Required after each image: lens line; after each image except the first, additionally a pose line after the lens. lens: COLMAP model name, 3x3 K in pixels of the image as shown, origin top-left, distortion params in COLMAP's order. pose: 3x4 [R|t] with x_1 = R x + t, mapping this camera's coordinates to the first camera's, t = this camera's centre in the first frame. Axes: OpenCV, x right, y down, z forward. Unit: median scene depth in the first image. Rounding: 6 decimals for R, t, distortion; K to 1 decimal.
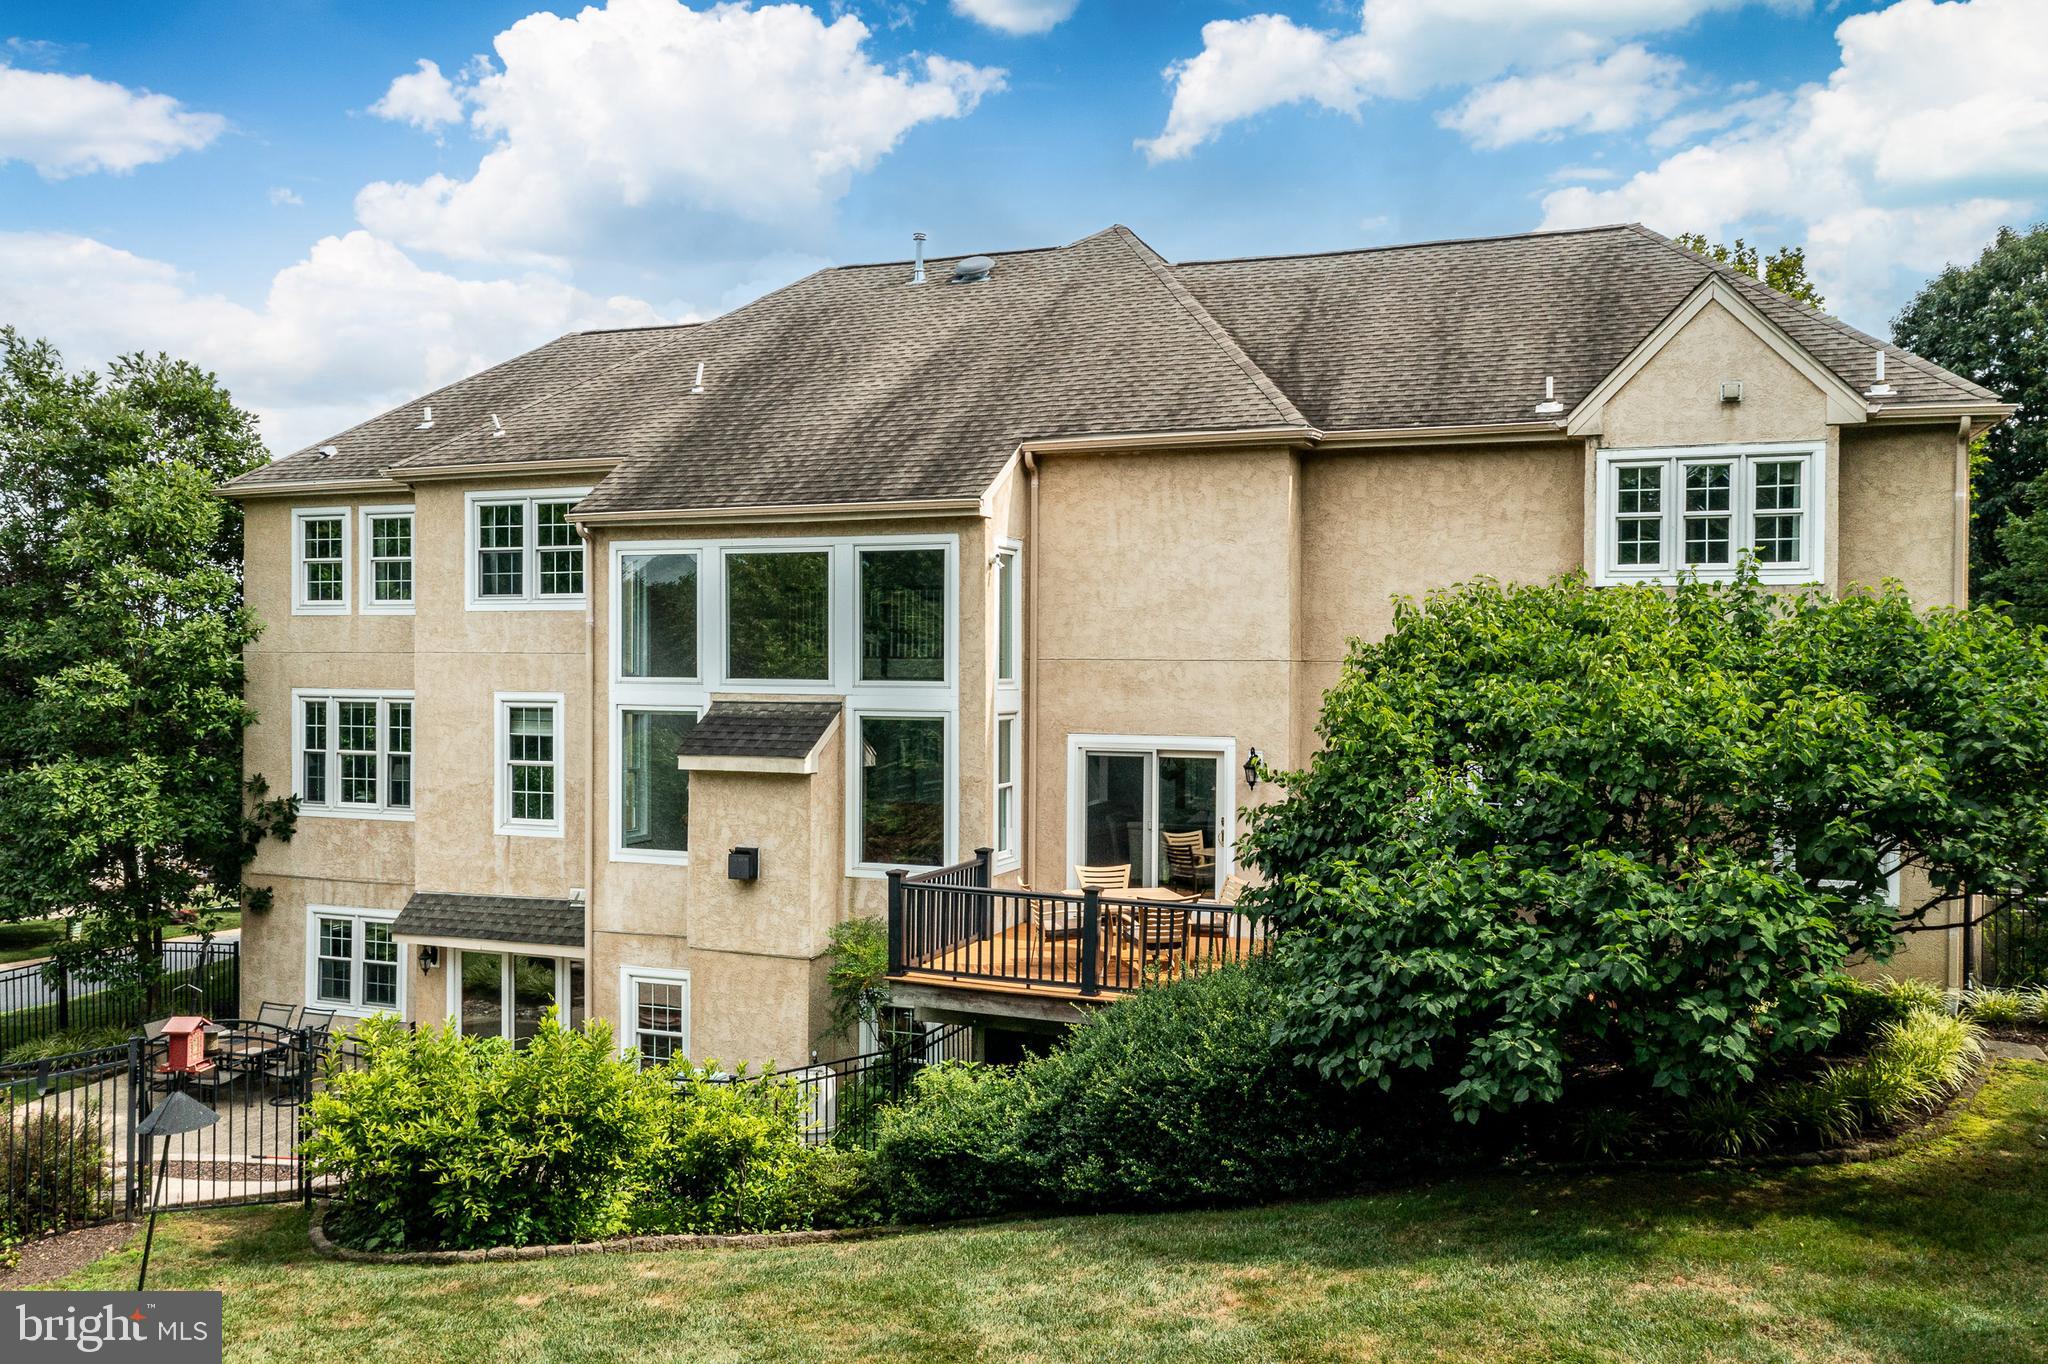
lens RADIAL K [[1617.3, 0, 1017.6], [0, 1617.3, 662.1], [0, 0, 1]] dist [0.017743, 0.008923]
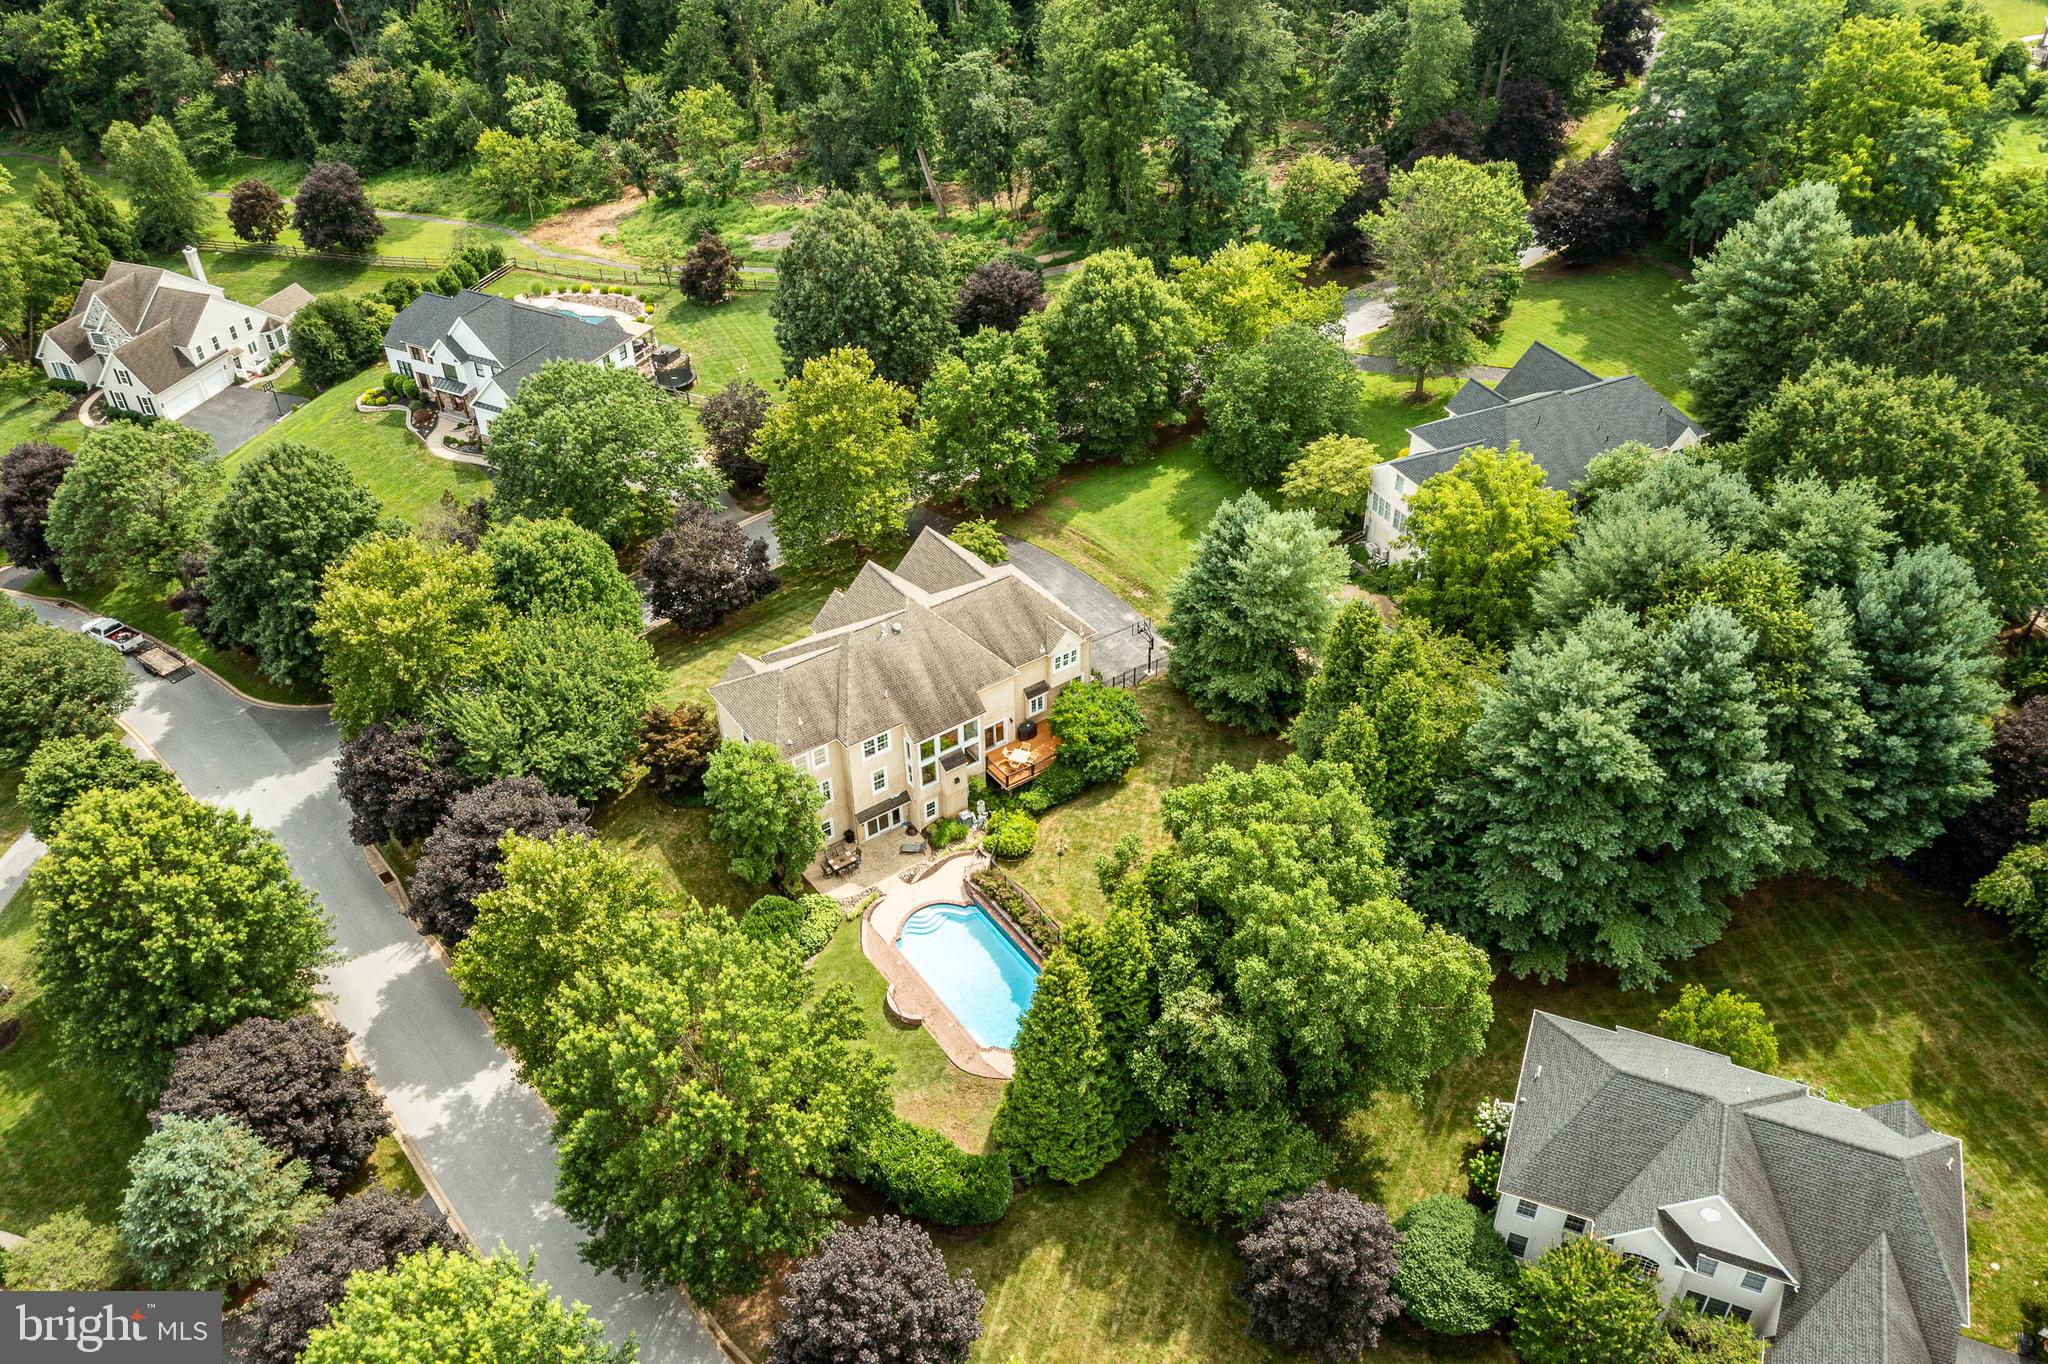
lens RADIAL K [[1617.3, 0, 1017.6], [0, 1617.3, 662.1], [0, 0, 1]] dist [0.017743, 0.008923]
pose [[0.565023, -0.517800, 0.642365, -2.873787], [0.018033, 0.786117, 0.617815, -3.056709], [-0.824878, -0.337496, 0.453511, -1.319099]]
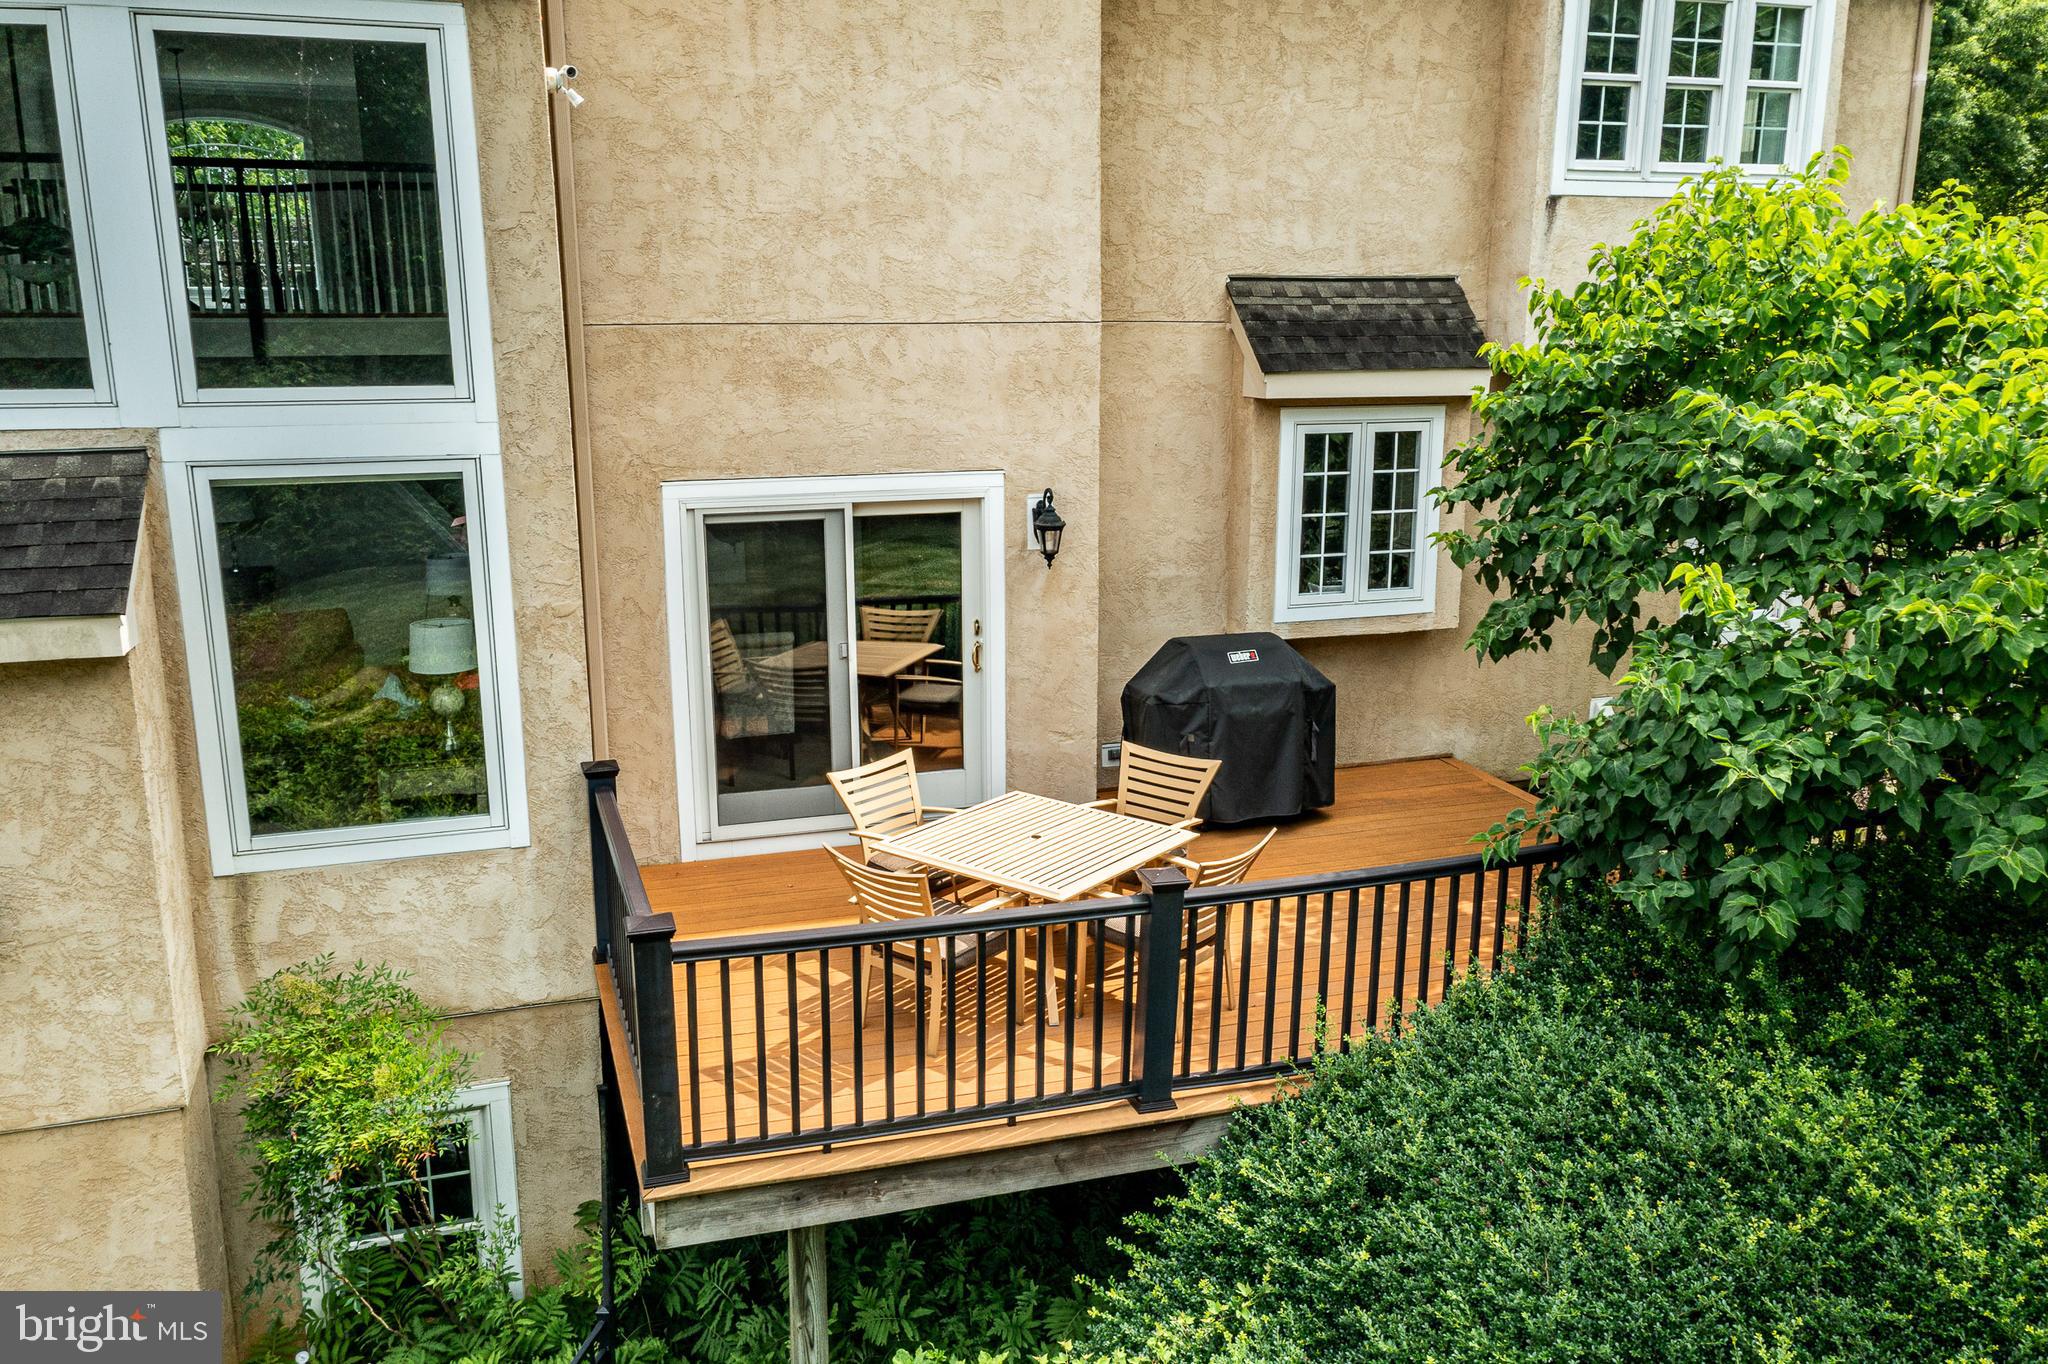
lens RADIAL K [[1617.3, 0, 1017.6], [0, 1617.3, 662.1], [0, 0, 1]] dist [0.017743, 0.008923]
pose [[0.774921, -0.144730, 0.615265, -0.164569], [0.005592, 0.974962, 0.222300, -0.008623], [-0.632034, -0.168824, 0.756328, 0.485229]]
